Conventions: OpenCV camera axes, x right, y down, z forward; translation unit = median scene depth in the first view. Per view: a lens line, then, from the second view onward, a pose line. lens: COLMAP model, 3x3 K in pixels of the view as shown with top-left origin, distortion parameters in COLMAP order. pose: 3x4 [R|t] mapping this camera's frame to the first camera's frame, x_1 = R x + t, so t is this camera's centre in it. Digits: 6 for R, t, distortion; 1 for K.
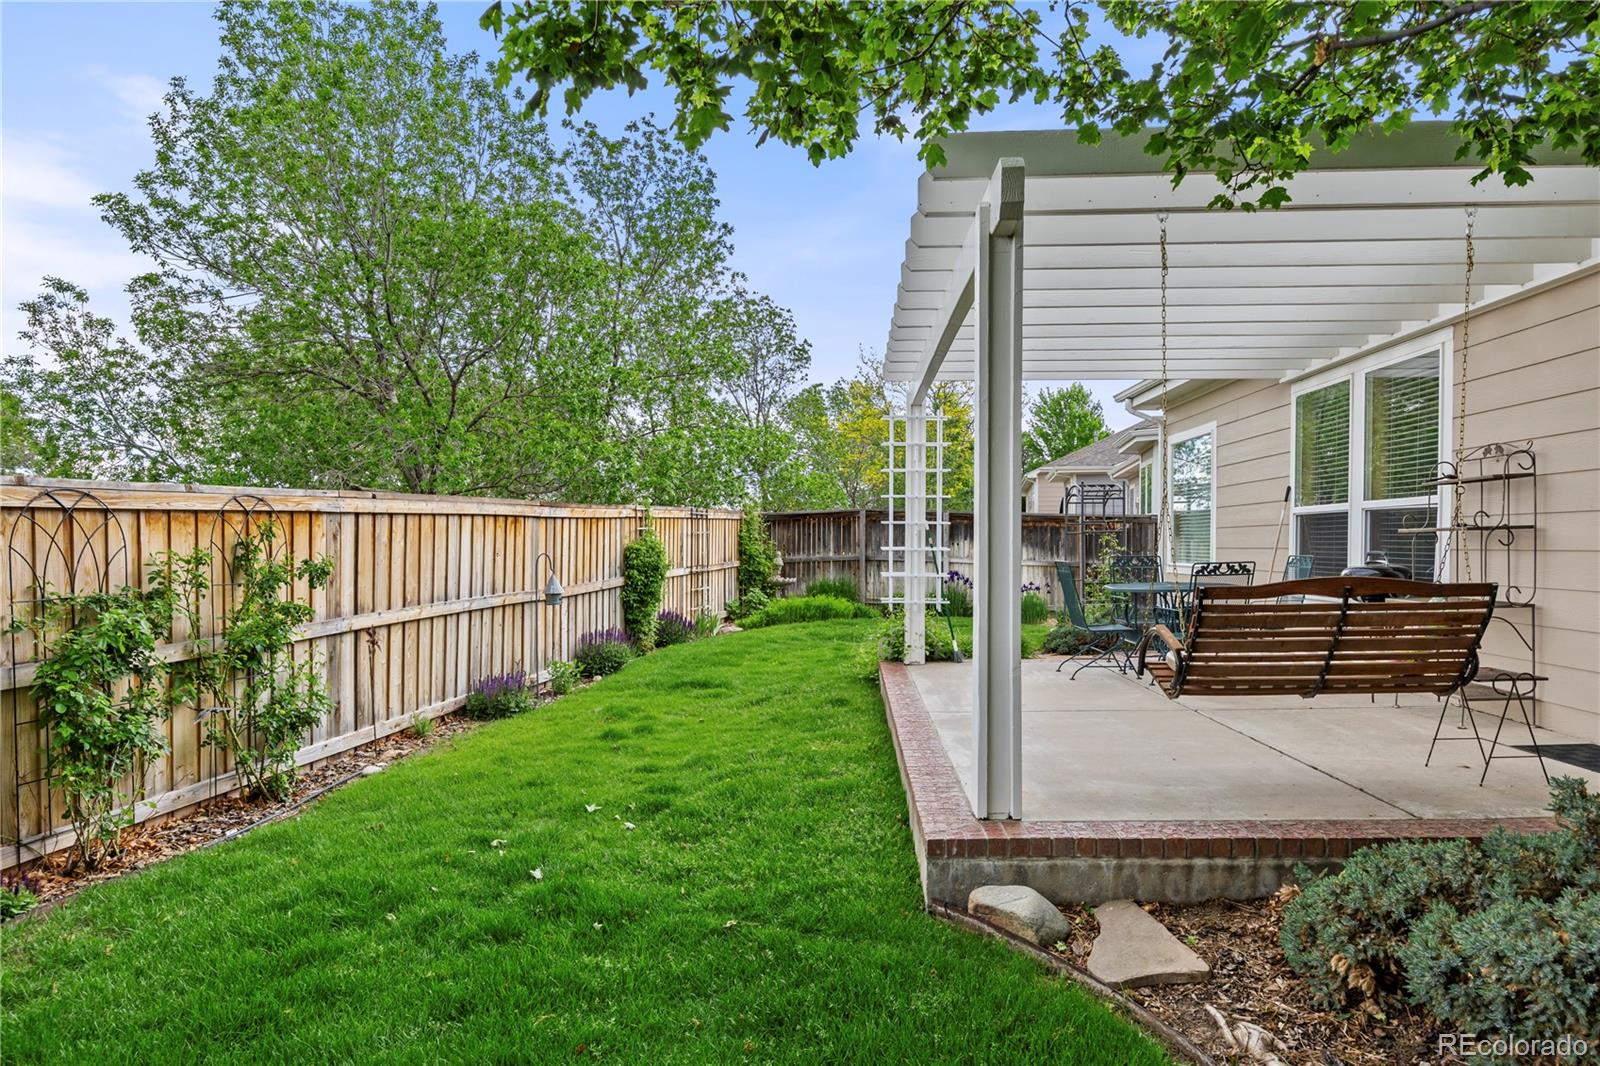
lens RADIAL K [[1080.7, 0, 801.9], [0, 1080.7, 533.4], [0, 0, 1]] dist [-0.003022, -0.000809]
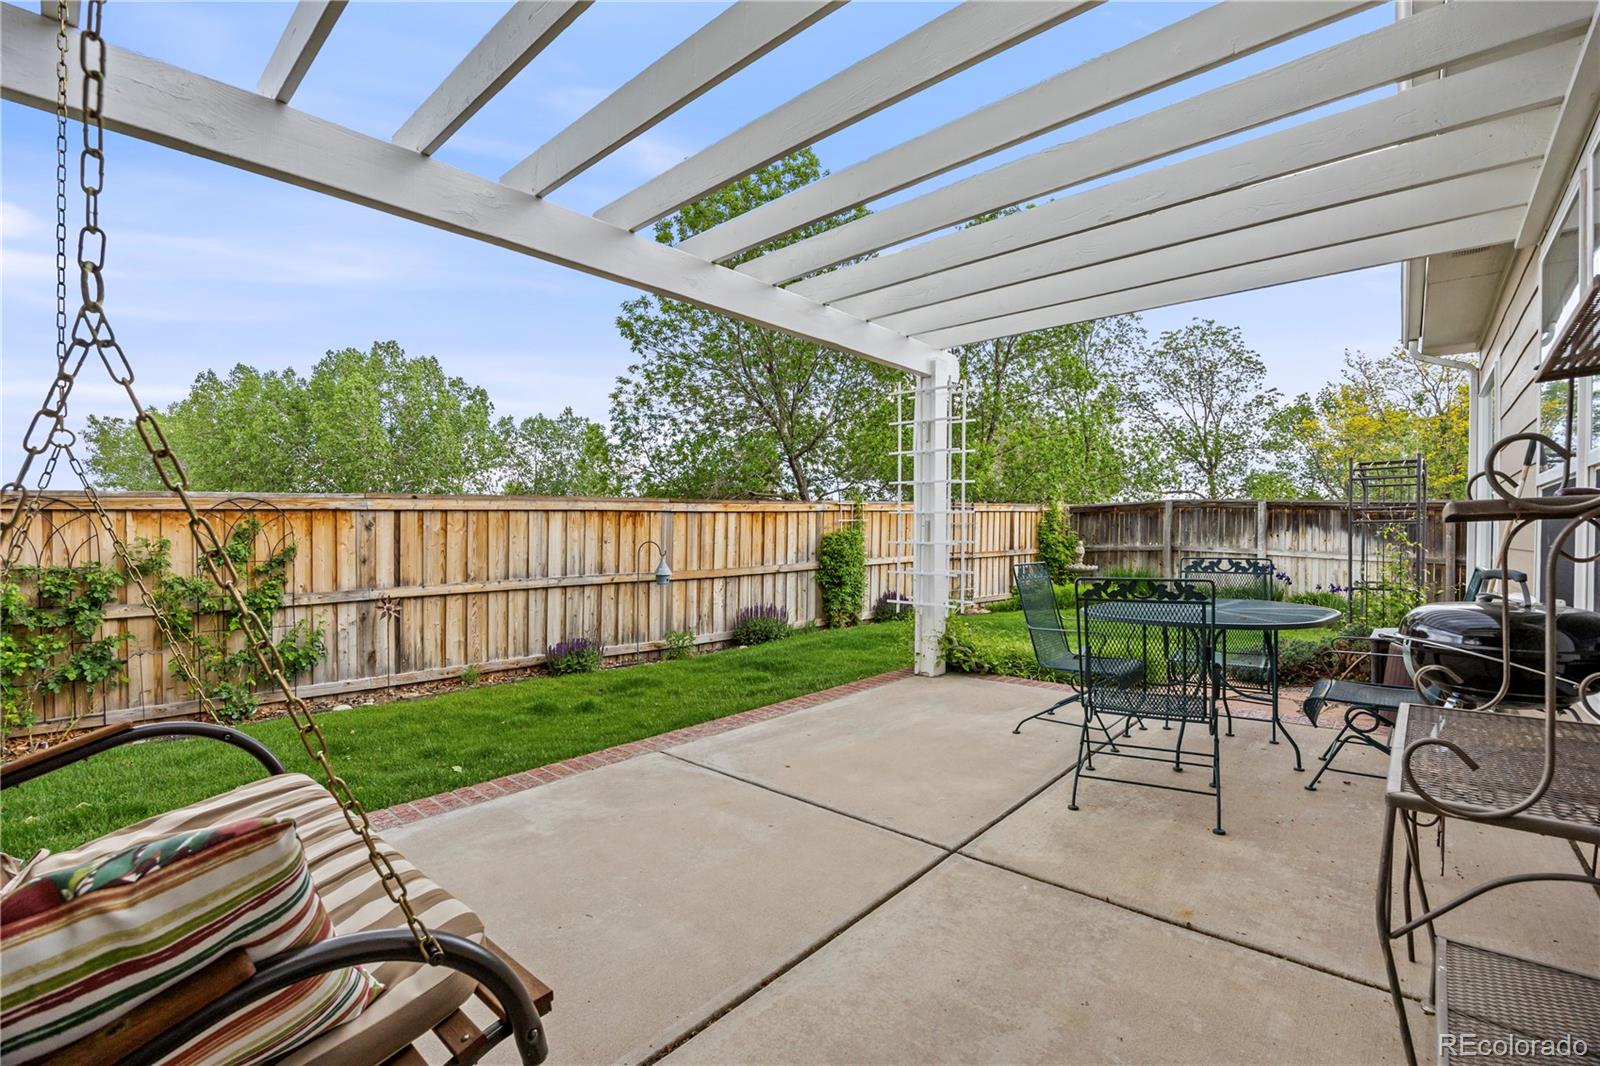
lens RADIAL K [[708.6, 0, 798.1], [0, 708.6, 536.7], [0, 0, 1]] dist [-0.004519, 0.000417]
pose [[0.777294, 0.008891, -0.629075, 0.235312], [0.001987, 0.999860, 0.016587, -0.000017], [0.629134, -0.014143, 0.777168, 0.300582]]
